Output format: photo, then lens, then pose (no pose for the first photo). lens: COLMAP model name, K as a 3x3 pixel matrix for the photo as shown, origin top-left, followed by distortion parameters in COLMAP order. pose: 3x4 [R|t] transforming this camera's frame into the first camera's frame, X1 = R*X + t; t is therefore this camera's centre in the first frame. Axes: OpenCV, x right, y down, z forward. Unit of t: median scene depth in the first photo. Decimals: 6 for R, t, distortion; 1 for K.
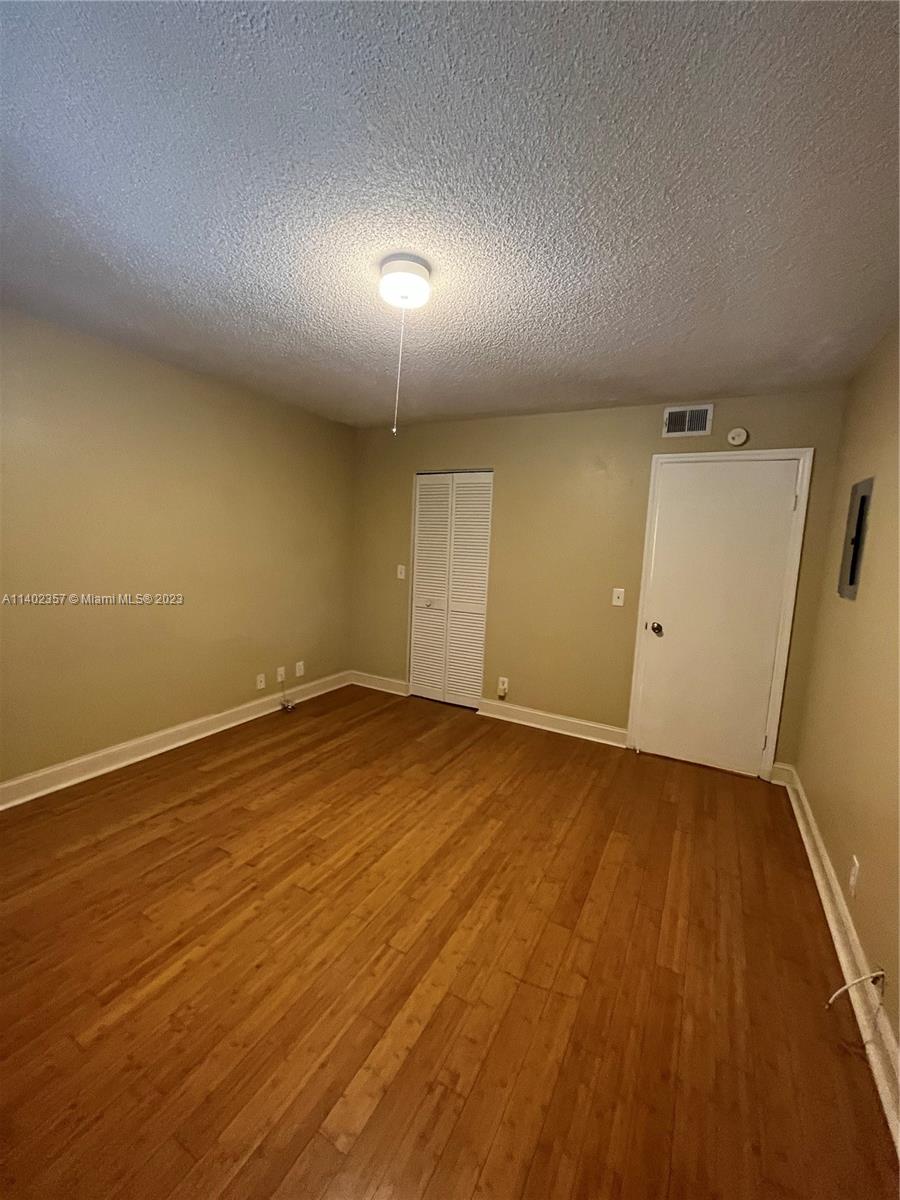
lens RADIAL K [[483.0, 0, 445.4], [0, 483.0, 598.5], [0, 0, 1]] dist [-0.002496, -0.000443]
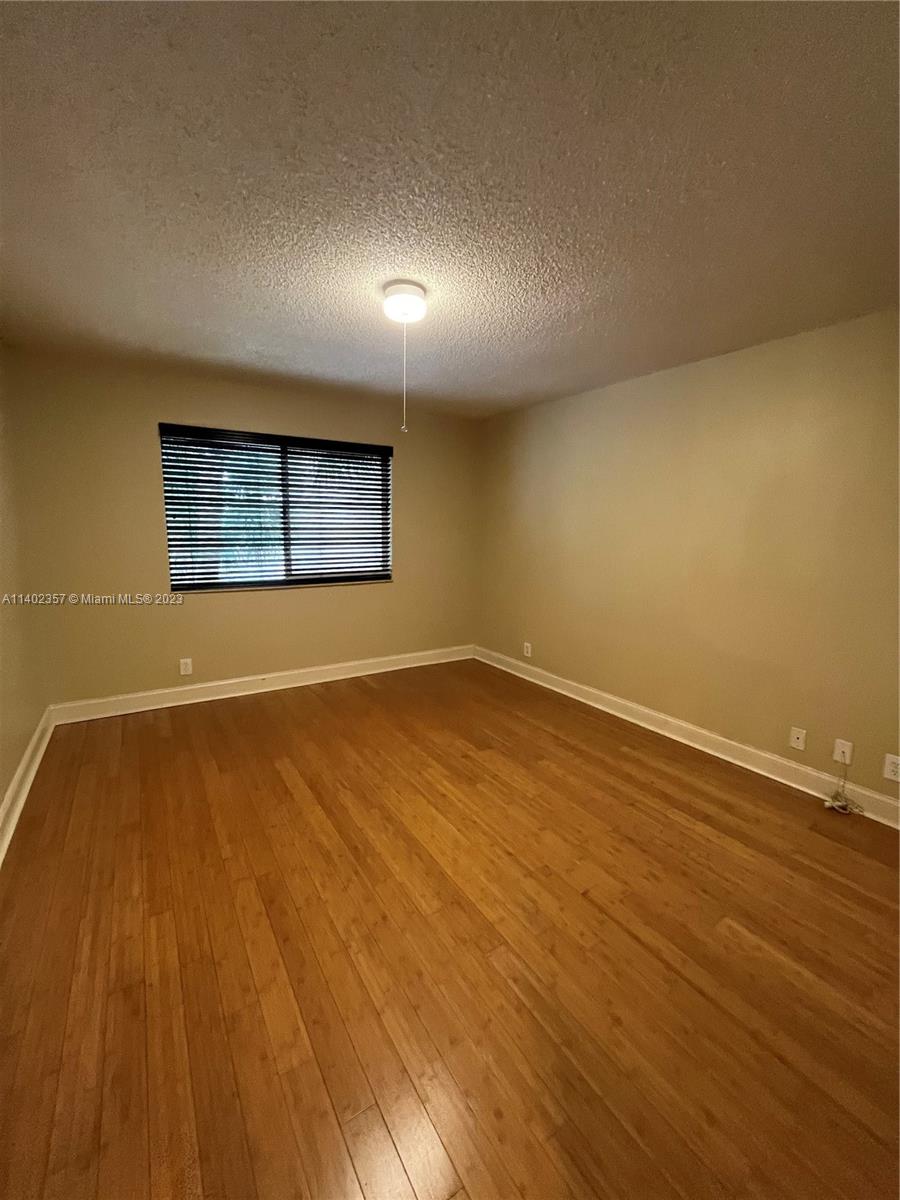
lens RADIAL K [[483.0, 0, 449.2], [0, 483.0, 603.0], [0, 0, 1]] dist [-0.002496, -0.000443]
pose [[-0.469429, 0.089659, -0.878406, 0.667385], [-0.144961, 0.973507, 0.176835, -0.104285], [0.870989, 0.210346, -0.443996, 1.216833]]
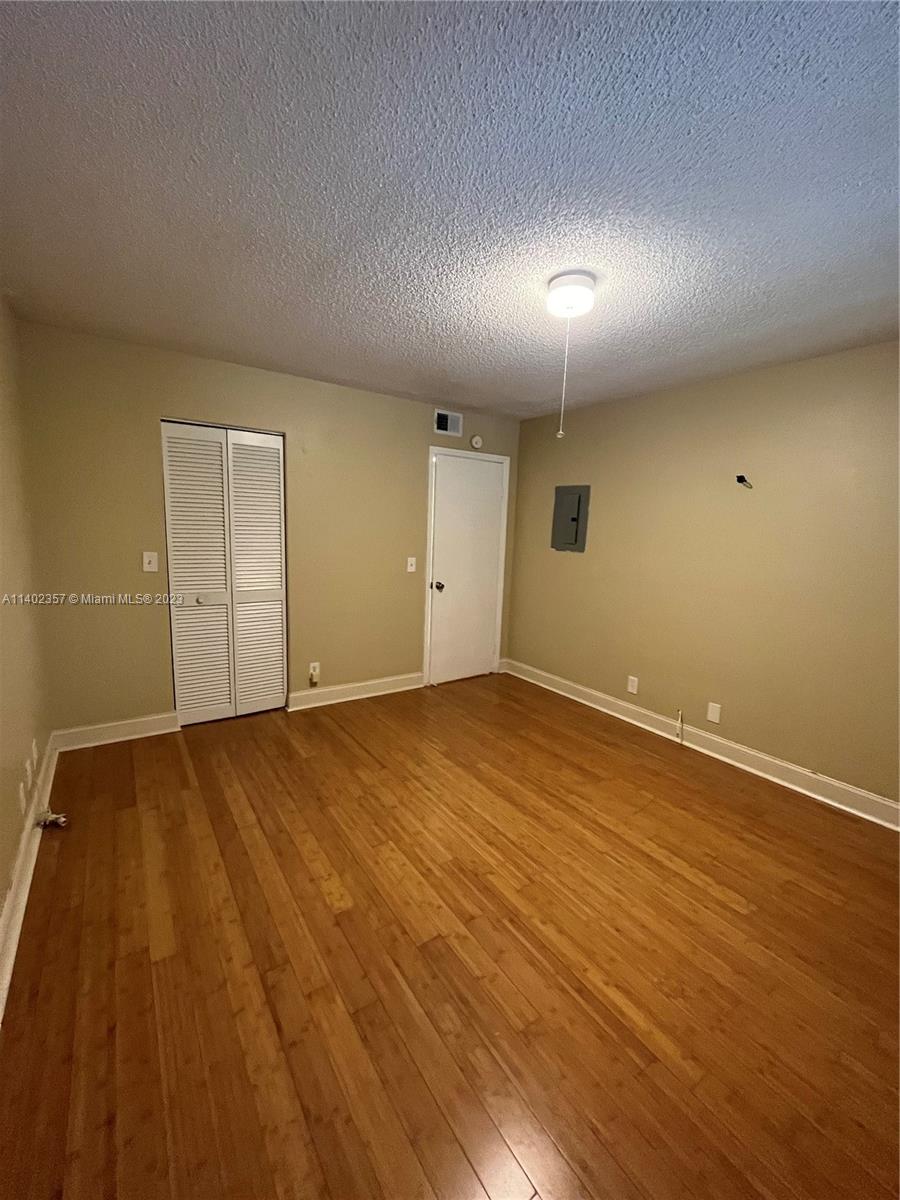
lens RADIAL K [[483.0, 0, 447.2], [0, 483.0, 598.6], [0, 0, 1]] dist [-0.002496, -0.000443]
pose [[0.449347, -0.163204, 0.878323, -0.876206], [0.088751, 0.986463, 0.137893, -0.102721], [-0.888938, 0.015991, 0.457749, 0.519883]]
